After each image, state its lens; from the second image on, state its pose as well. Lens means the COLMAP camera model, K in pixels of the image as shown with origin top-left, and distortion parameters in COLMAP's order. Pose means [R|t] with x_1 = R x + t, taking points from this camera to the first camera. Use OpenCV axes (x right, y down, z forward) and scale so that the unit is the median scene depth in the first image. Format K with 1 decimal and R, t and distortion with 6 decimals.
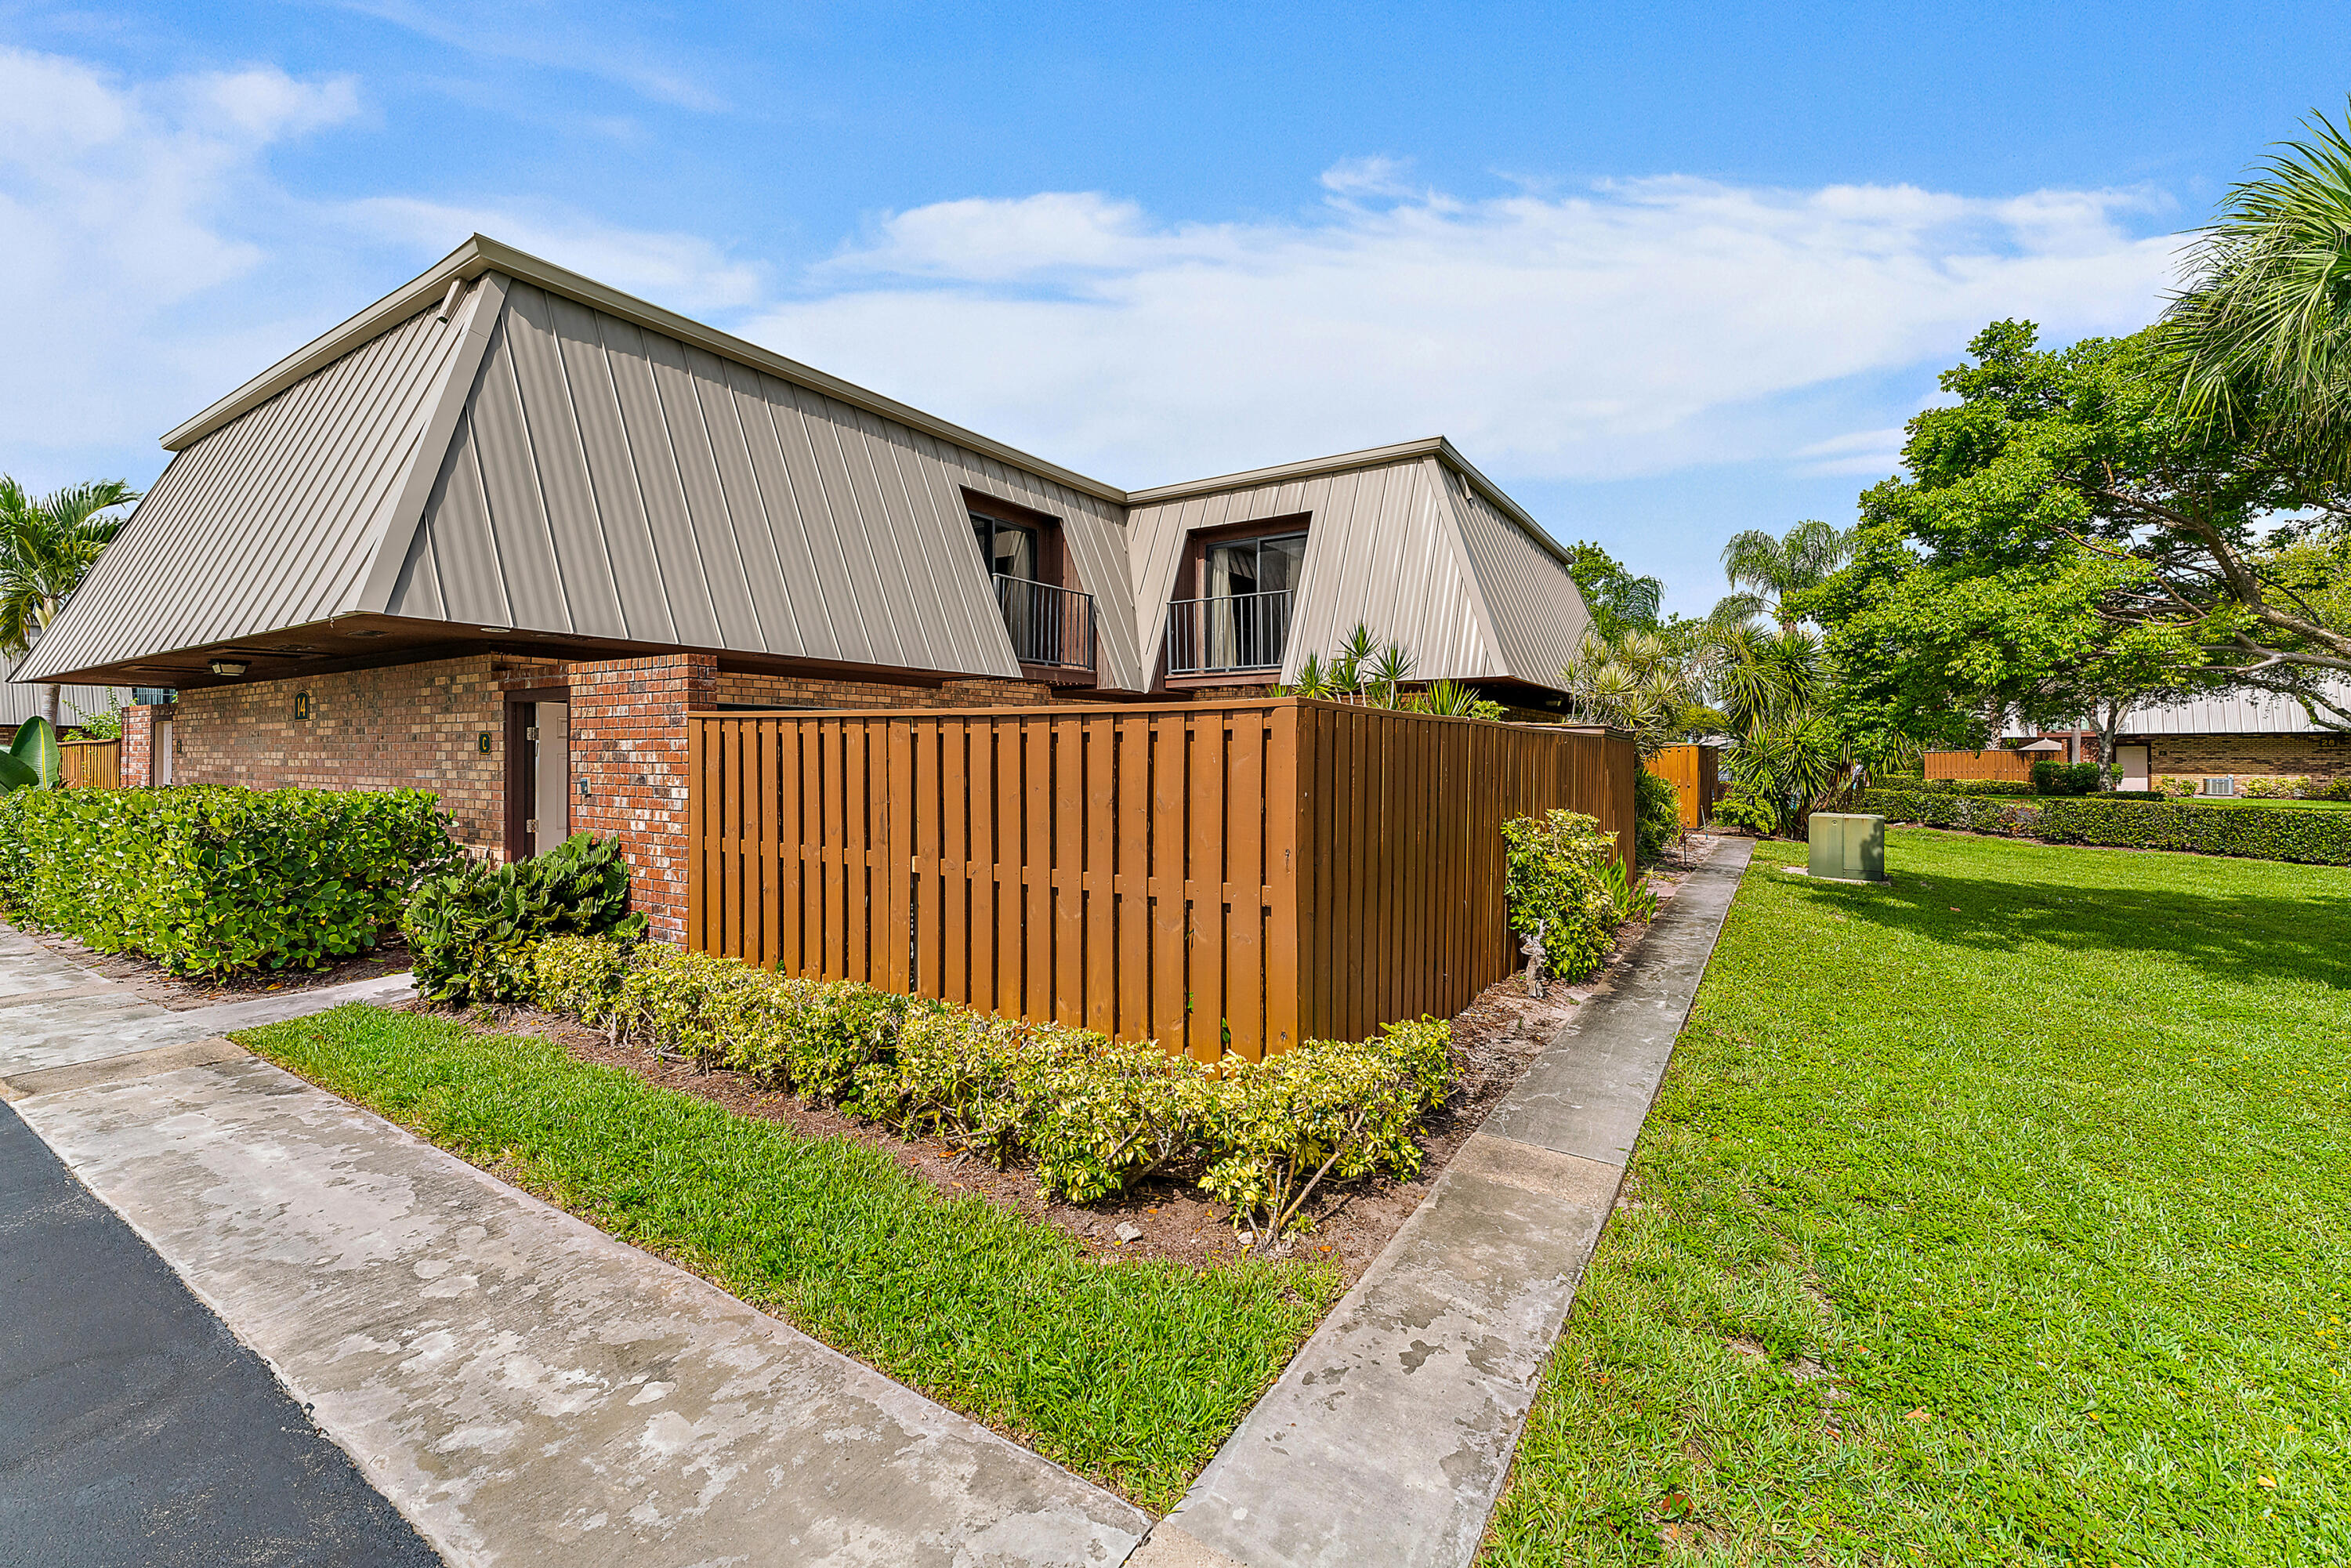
lens RADIAL K [[954.9, 0, 1177.8], [0, 954.9, 743.8], [0, 0, 1]] dist [0.003026, 0.000447]
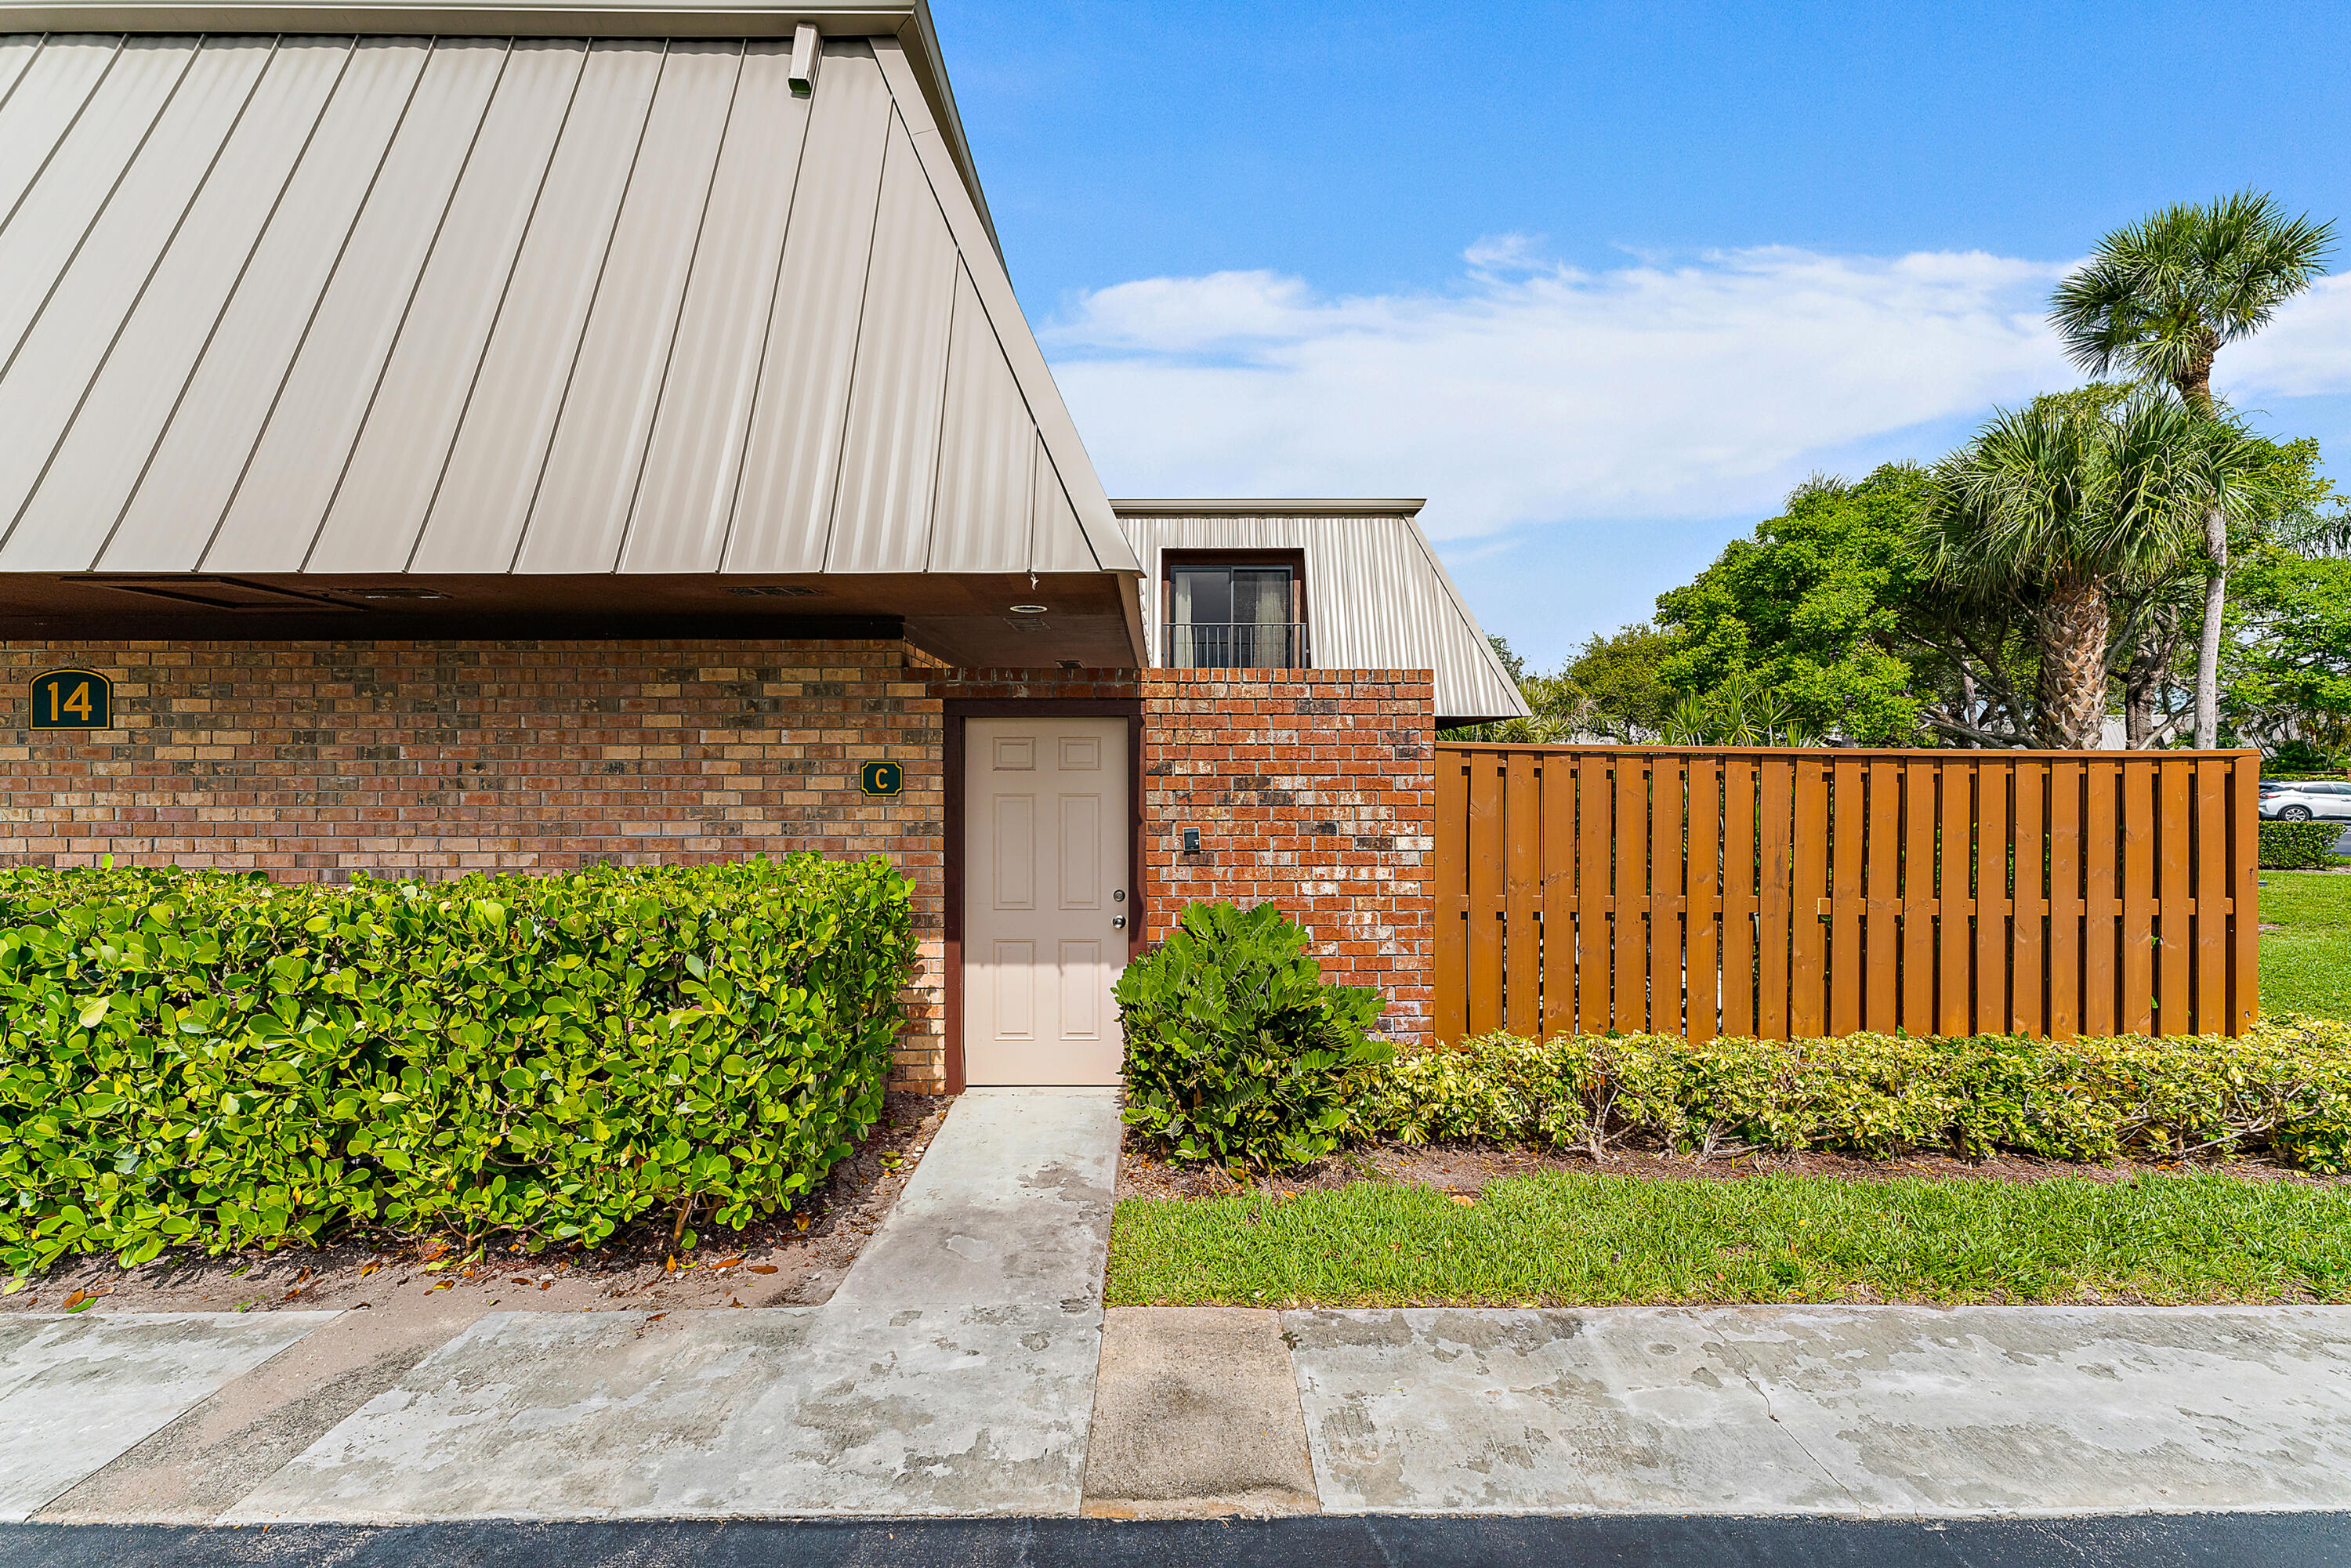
lens RADIAL K [[934.0, 0, 1183.0], [0, 934.0, 781.2], [0, 0, 1]] dist [0.002780, 0.000266]
pose [[0.839359, -0.004553, 0.543558, -1.088687], [-0.004331, 0.999877, 0.015064, -0.010758], [-0.543560, -0.014998, 0.839236, 0.448598]]
